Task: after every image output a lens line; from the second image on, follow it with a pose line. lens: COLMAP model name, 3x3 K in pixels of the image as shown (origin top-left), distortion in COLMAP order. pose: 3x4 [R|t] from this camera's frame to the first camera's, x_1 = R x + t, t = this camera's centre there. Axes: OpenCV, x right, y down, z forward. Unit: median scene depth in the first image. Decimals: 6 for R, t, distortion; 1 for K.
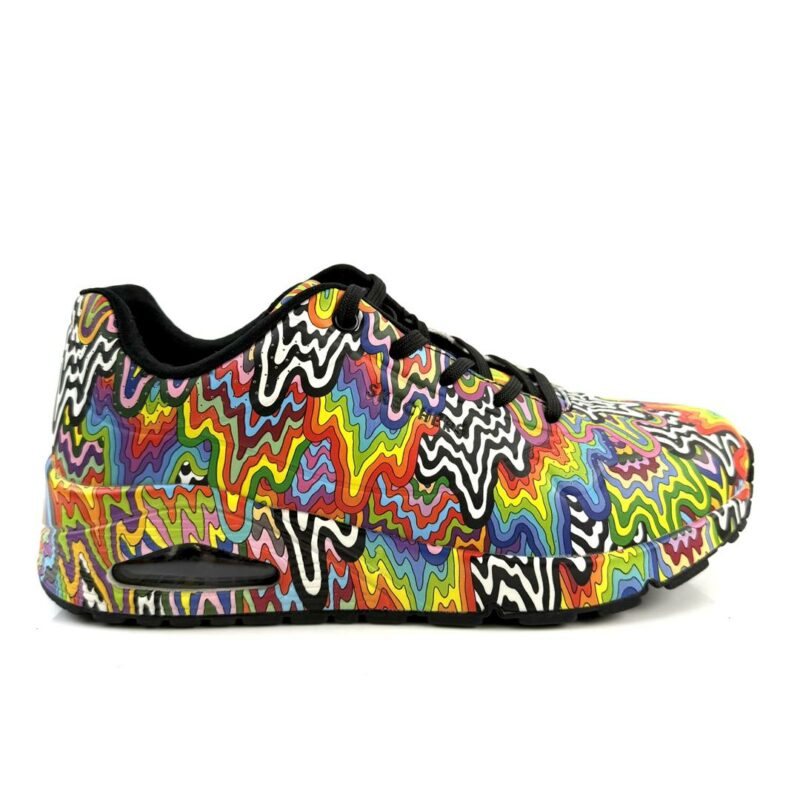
lens RADIAL K [[750.3, 0, 400.0], [0, 750.3, 400.0], [0, 0, 1]] dist [0.205105, -0.551382]
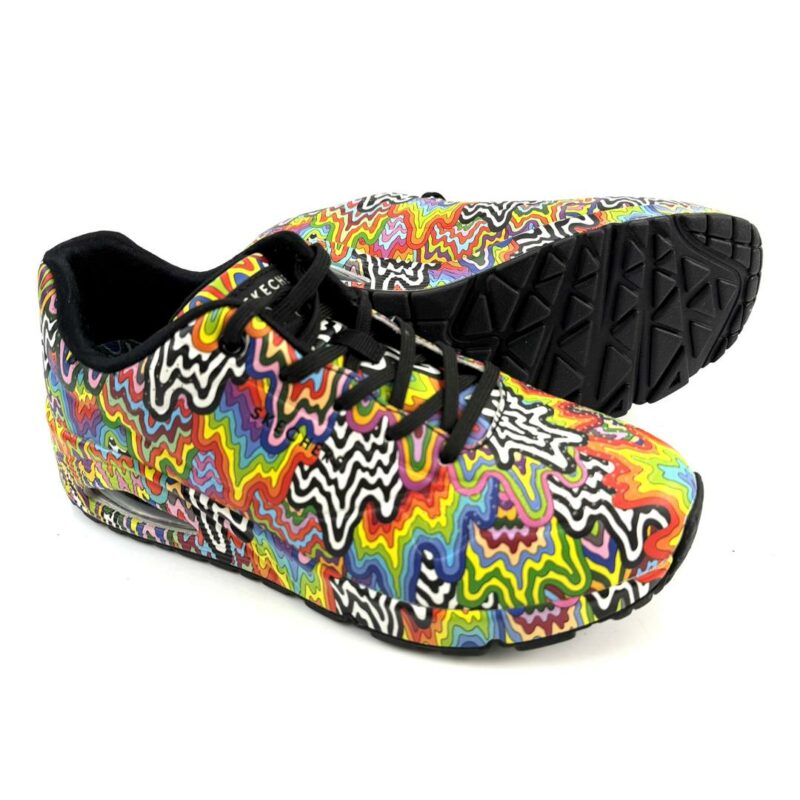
lens RADIAL K [[750.3, 0, 400.0], [0, 750.3, 400.0], [0, 0, 1]] dist [0.205105, -0.551382]
pose [[0.912872, 0.228801, -0.338105, 0.487249], [-0.053150, 0.887749, 0.457250, -0.511534], [0.404771, -0.399440, 0.822562, 0.242851]]
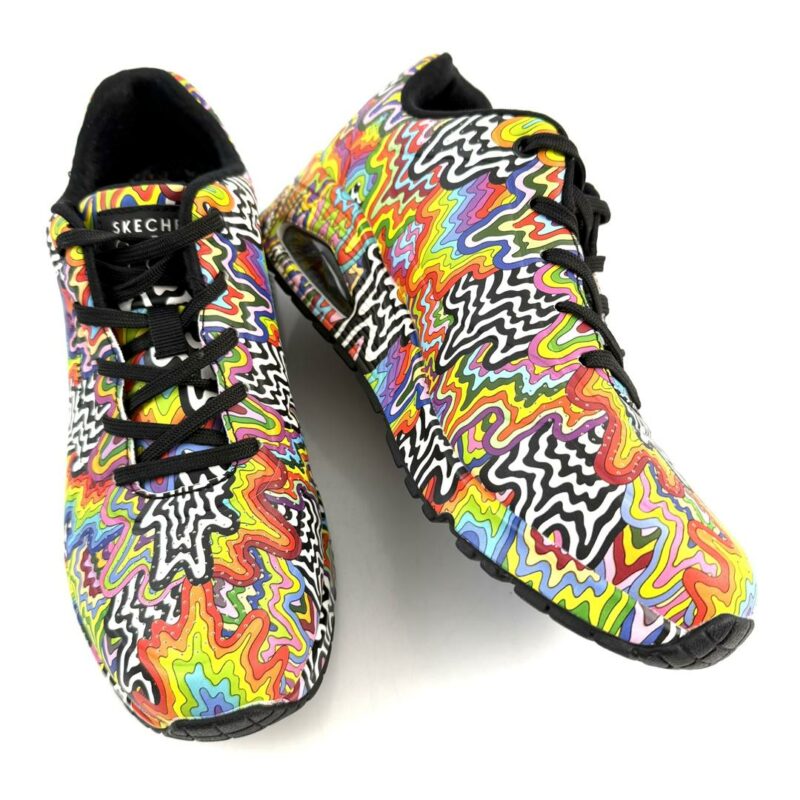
lens RADIAL K [[750.3, 0, 400.0], [0, 750.3, 400.0], [0, 0, 1]] dist [0.205105, -0.551382]
pose [[0.132991, 0.825598, -0.548363, 0.748067], [-0.149011, 0.563644, 0.812466, -0.933045], [0.979852, -0.026338, 0.197983, 1.254850]]
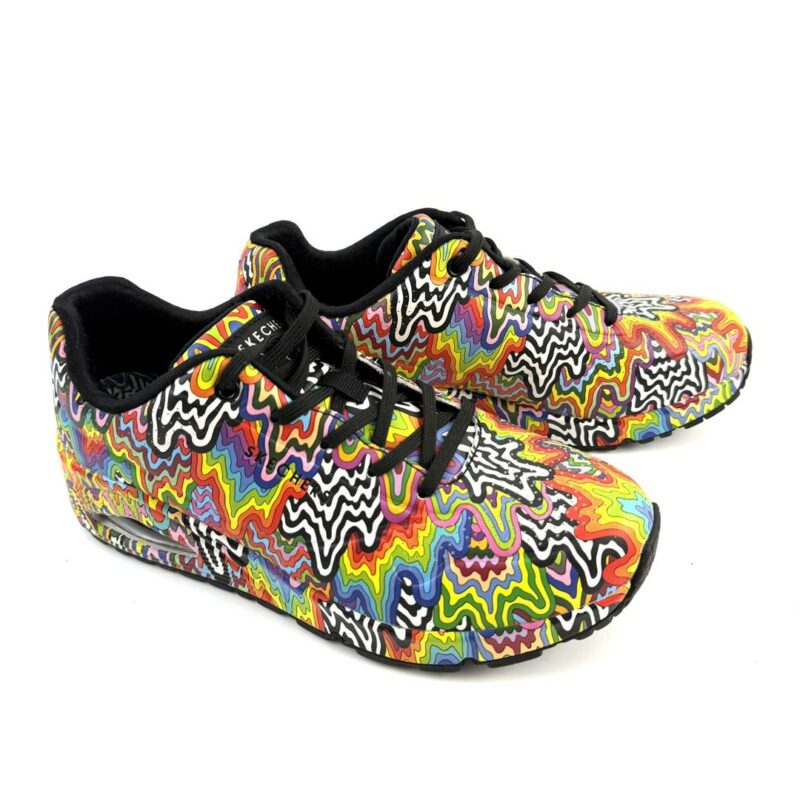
lens RADIAL K [[750.3, 0, 400.0], [0, 750.3, 400.0], [0, 0, 1]] dist [0.205105, -0.551382]
pose [[0.911970, 0.231146, -0.338942, 0.531833], [-0.047986, 0.880600, 0.471424, -0.623299], [0.407440, -0.413660, 0.814173, 0.209962]]
